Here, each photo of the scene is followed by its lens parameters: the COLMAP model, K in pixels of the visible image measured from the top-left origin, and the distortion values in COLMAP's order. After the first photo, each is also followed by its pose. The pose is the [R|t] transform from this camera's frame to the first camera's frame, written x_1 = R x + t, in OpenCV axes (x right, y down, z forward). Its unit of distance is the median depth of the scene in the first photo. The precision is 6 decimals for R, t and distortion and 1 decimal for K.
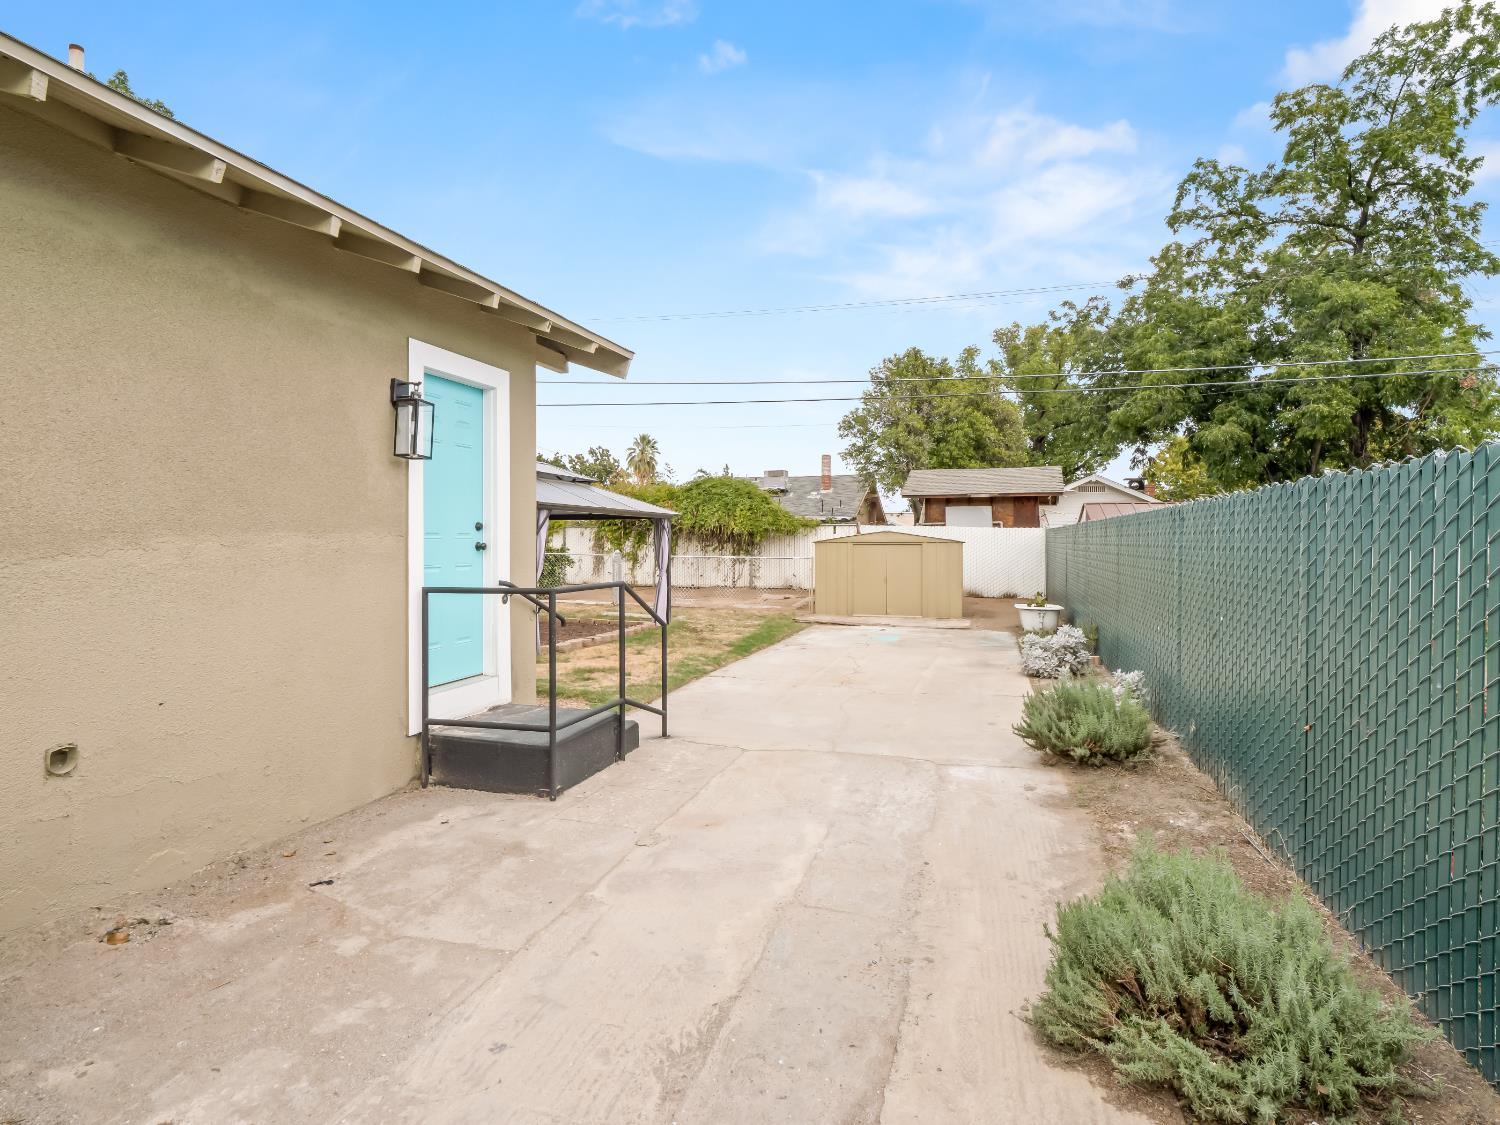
lens RADIAL K [[764.7, 0, 728.2], [0, 764.7, 547.9], [0, 0, 1]] dist [-0.006448, -0.004577]
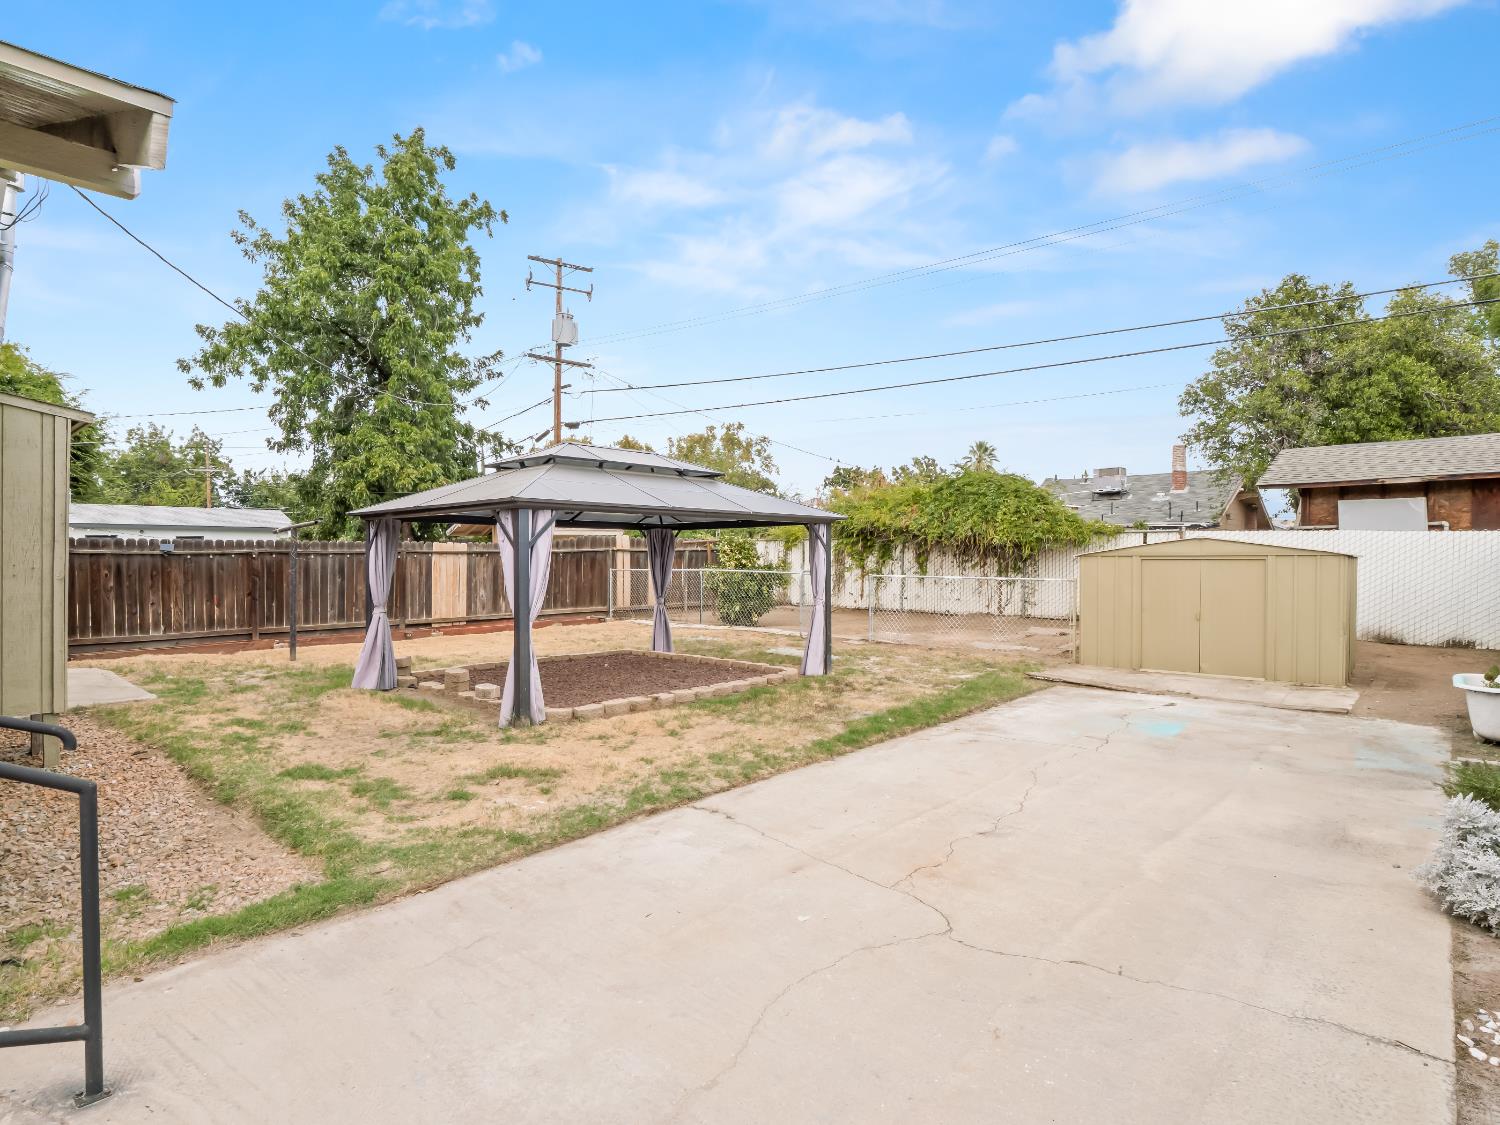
lens RADIAL K [[764.7, 0, 750.9], [0, 764.7, 571.3], [0, 0, 1]] dist [-0.006448, -0.004577]
pose [[0.914099, 0.003680, -0.405473, 0.086109], [0.000898, 0.999938, 0.011100, -0.001456], [0.405489, -0.010511, 0.914039, 0.197269]]
